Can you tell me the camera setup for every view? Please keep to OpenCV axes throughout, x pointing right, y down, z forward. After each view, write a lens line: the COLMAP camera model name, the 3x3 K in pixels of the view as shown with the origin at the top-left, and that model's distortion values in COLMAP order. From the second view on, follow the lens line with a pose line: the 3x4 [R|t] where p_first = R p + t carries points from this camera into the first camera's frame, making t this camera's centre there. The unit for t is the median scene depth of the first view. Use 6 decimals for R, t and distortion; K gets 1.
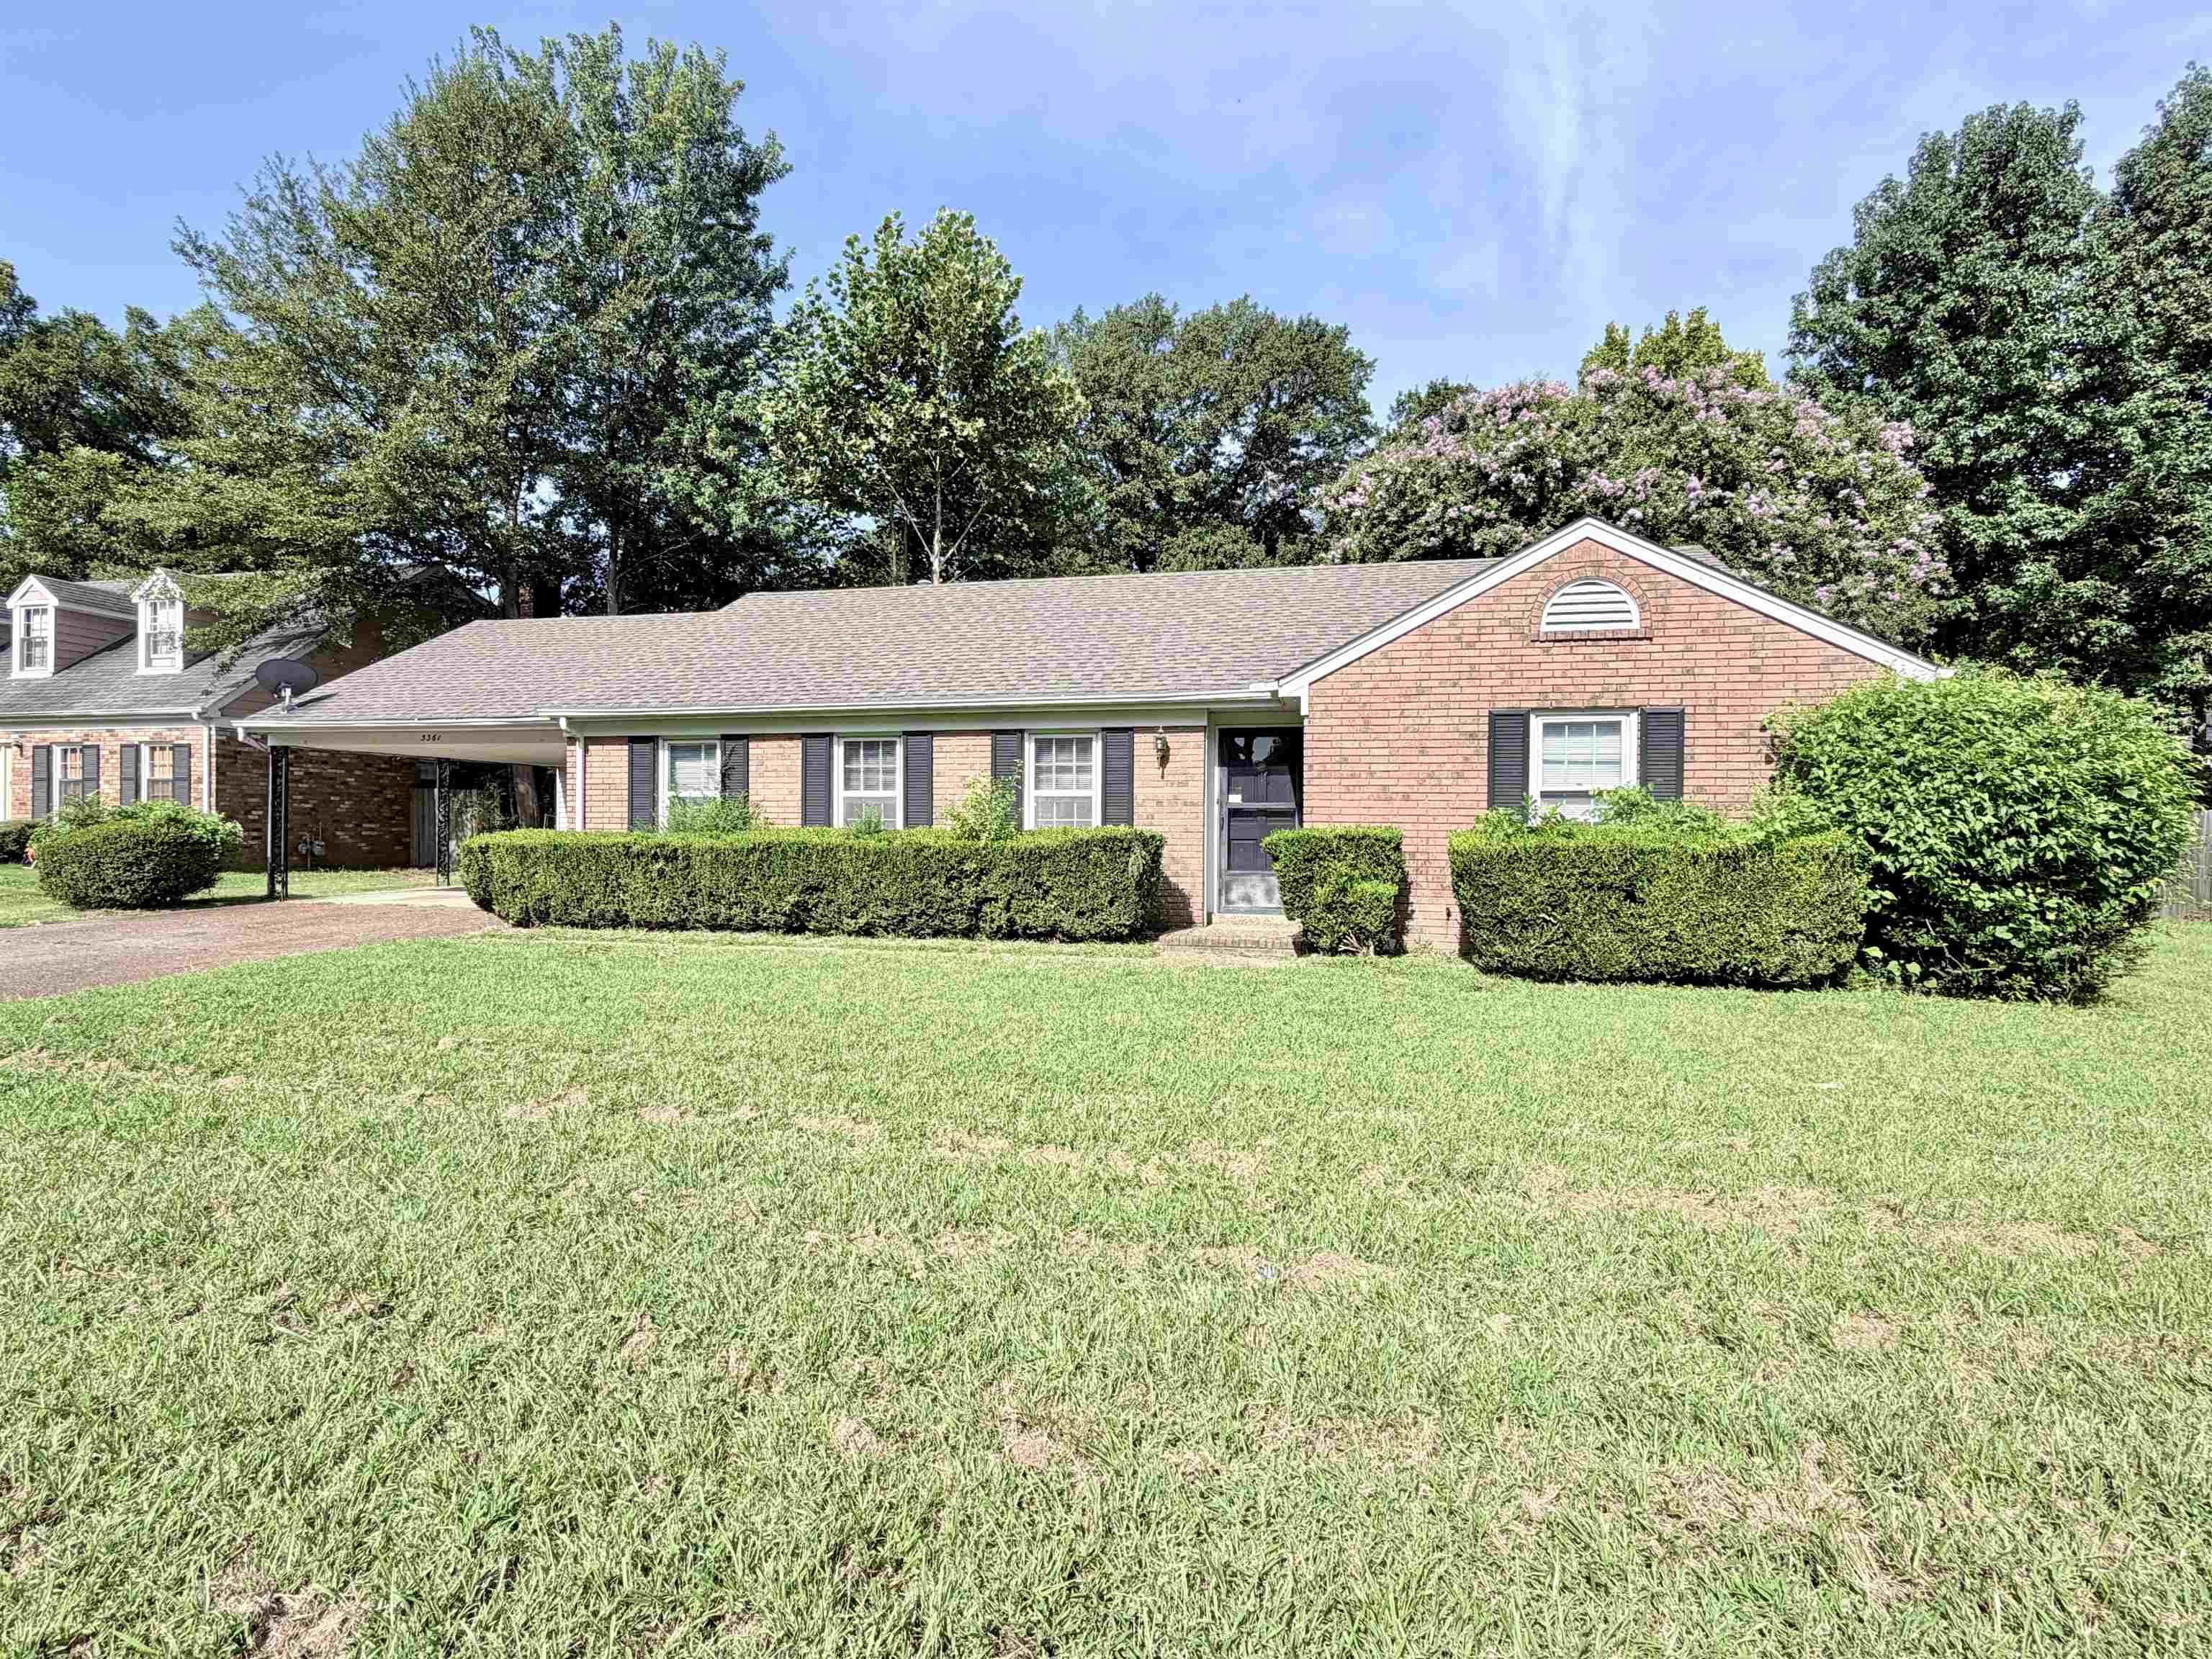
lens RADIAL K [[1089.0, 0, 1107.6], [0, 1089.0, 828.4], [0, 0, 1]] dist [0.015212, 0.000142]
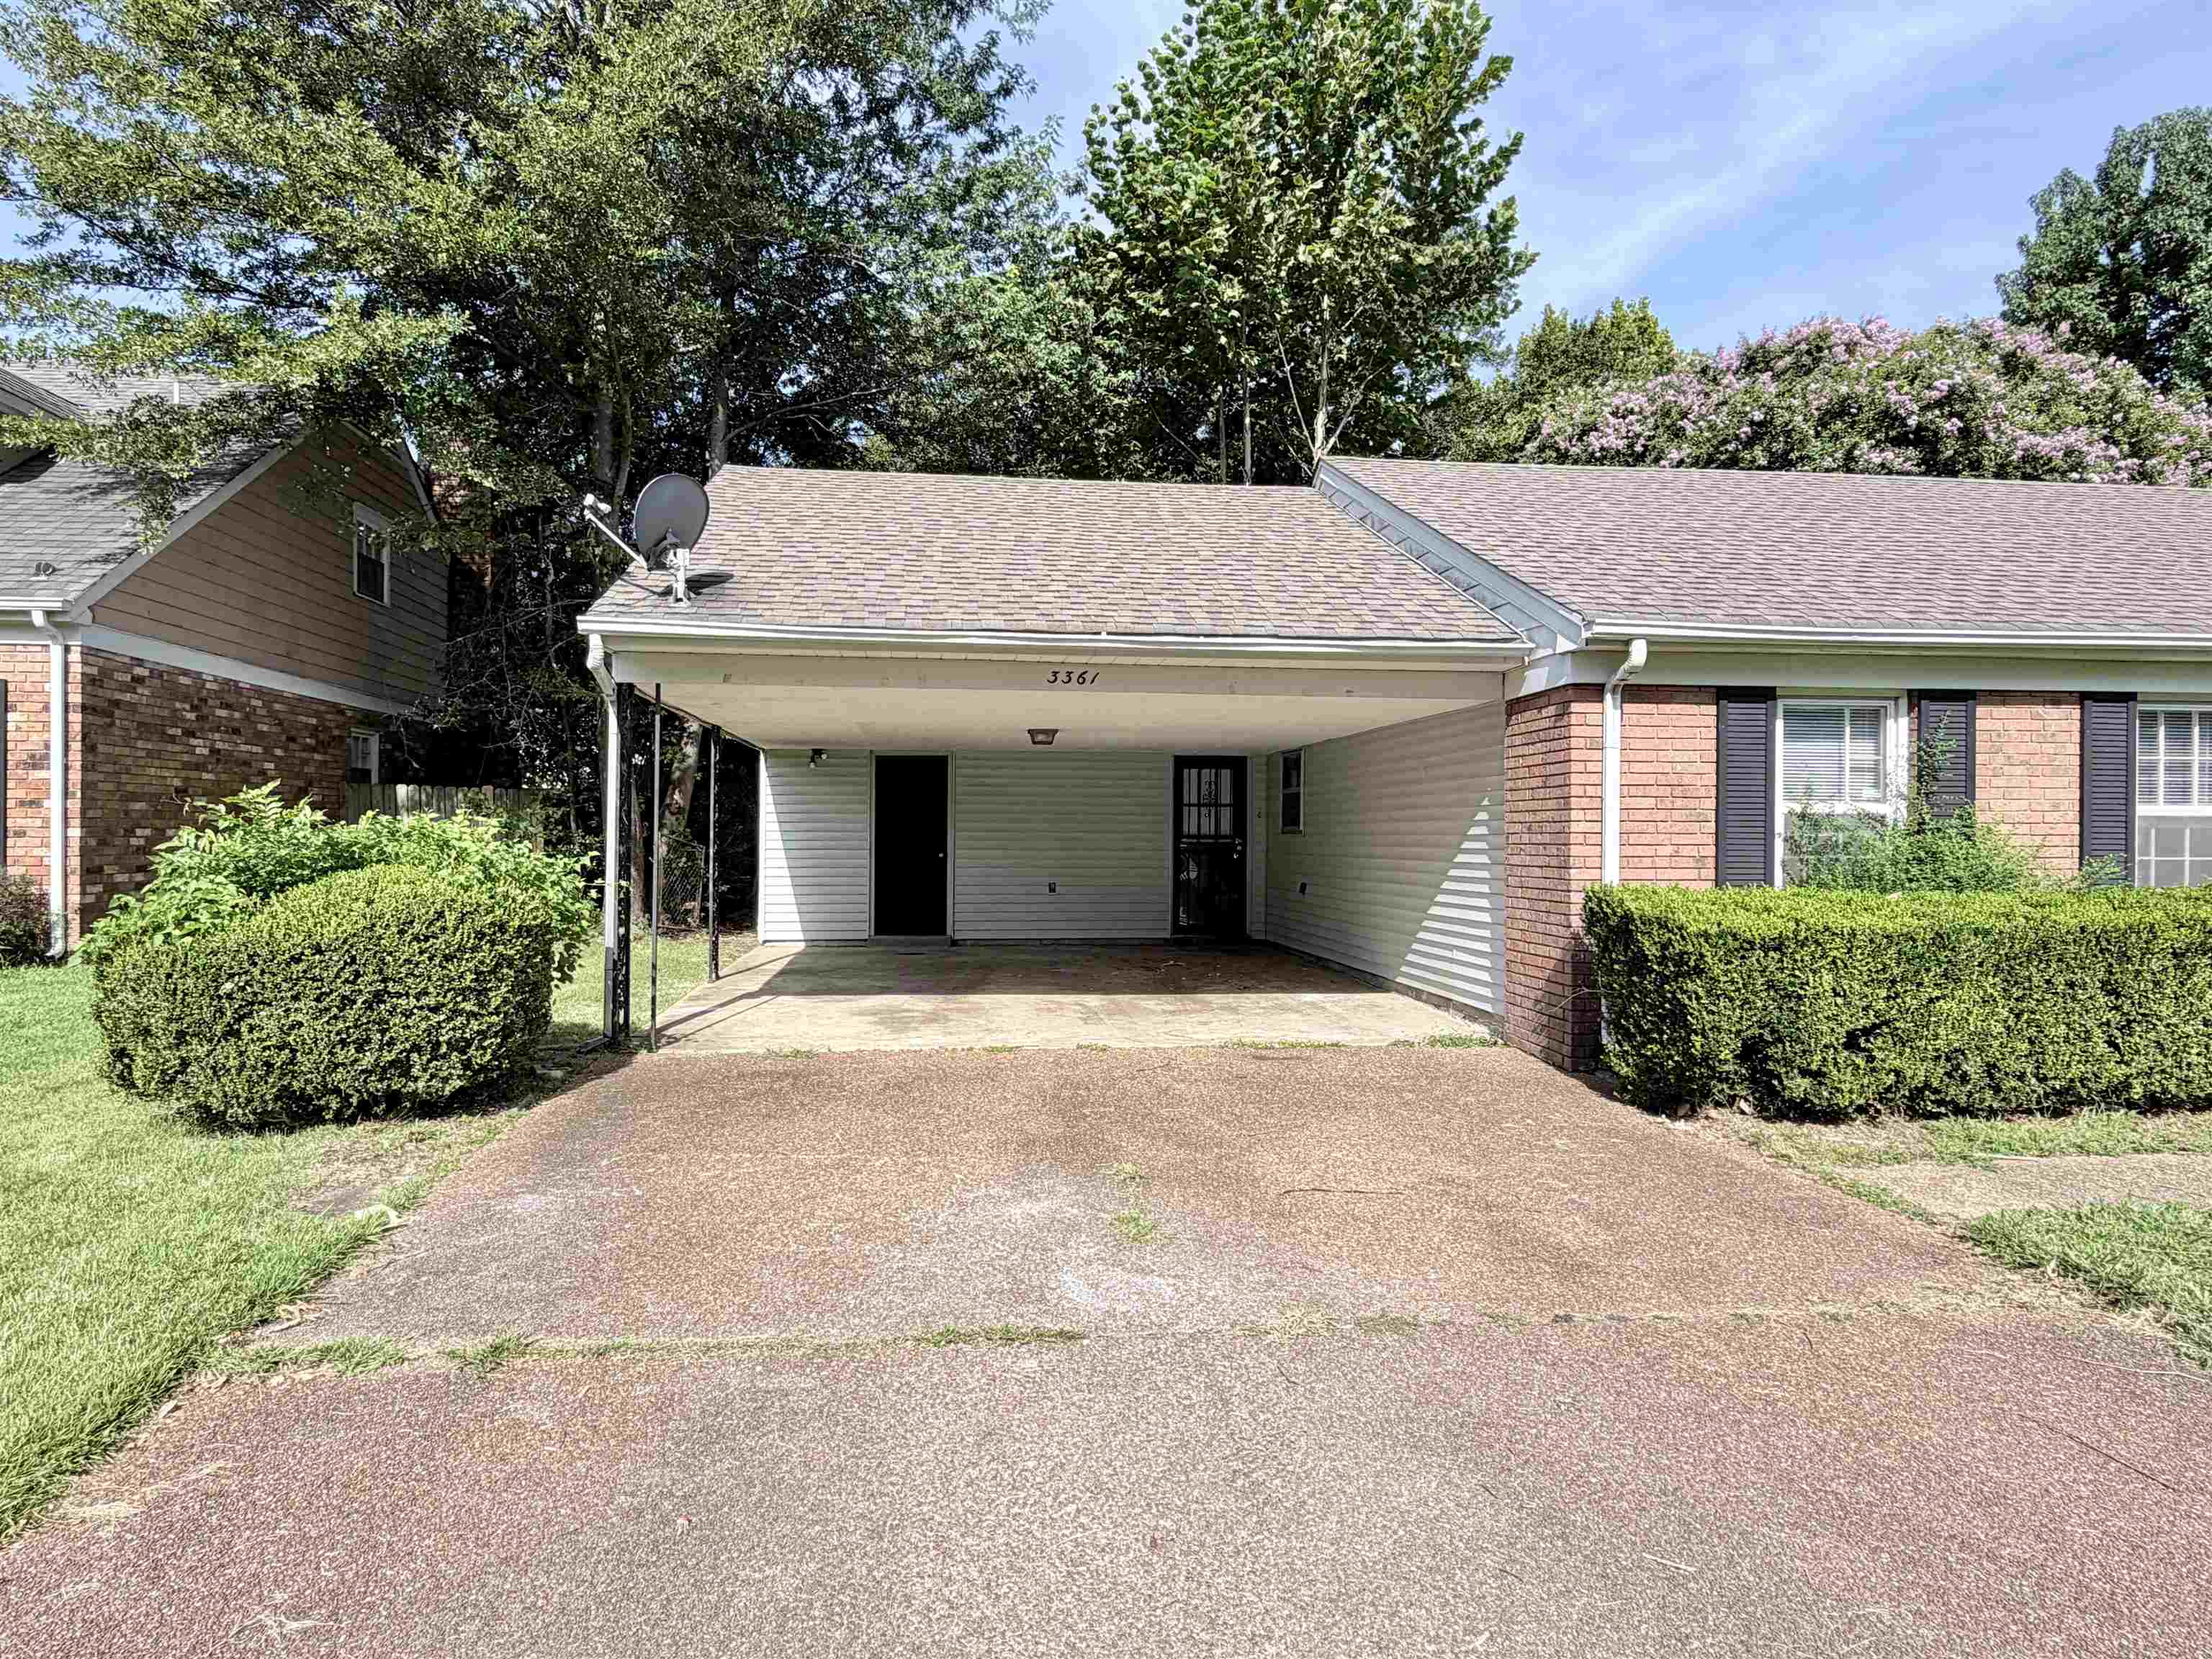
lens RADIAL K [[1172.5, 0, 1104.4], [0, 1172.5, 831.8], [0, 0, 1]] dist [0.000812, 0.000097]
pose [[0.945703, -0.001370, 0.325028, -0.867823], [0.001298, 0.999999, 0.000437, -0.021727], [-0.325029, 0.000009, 0.945704, 0.608836]]
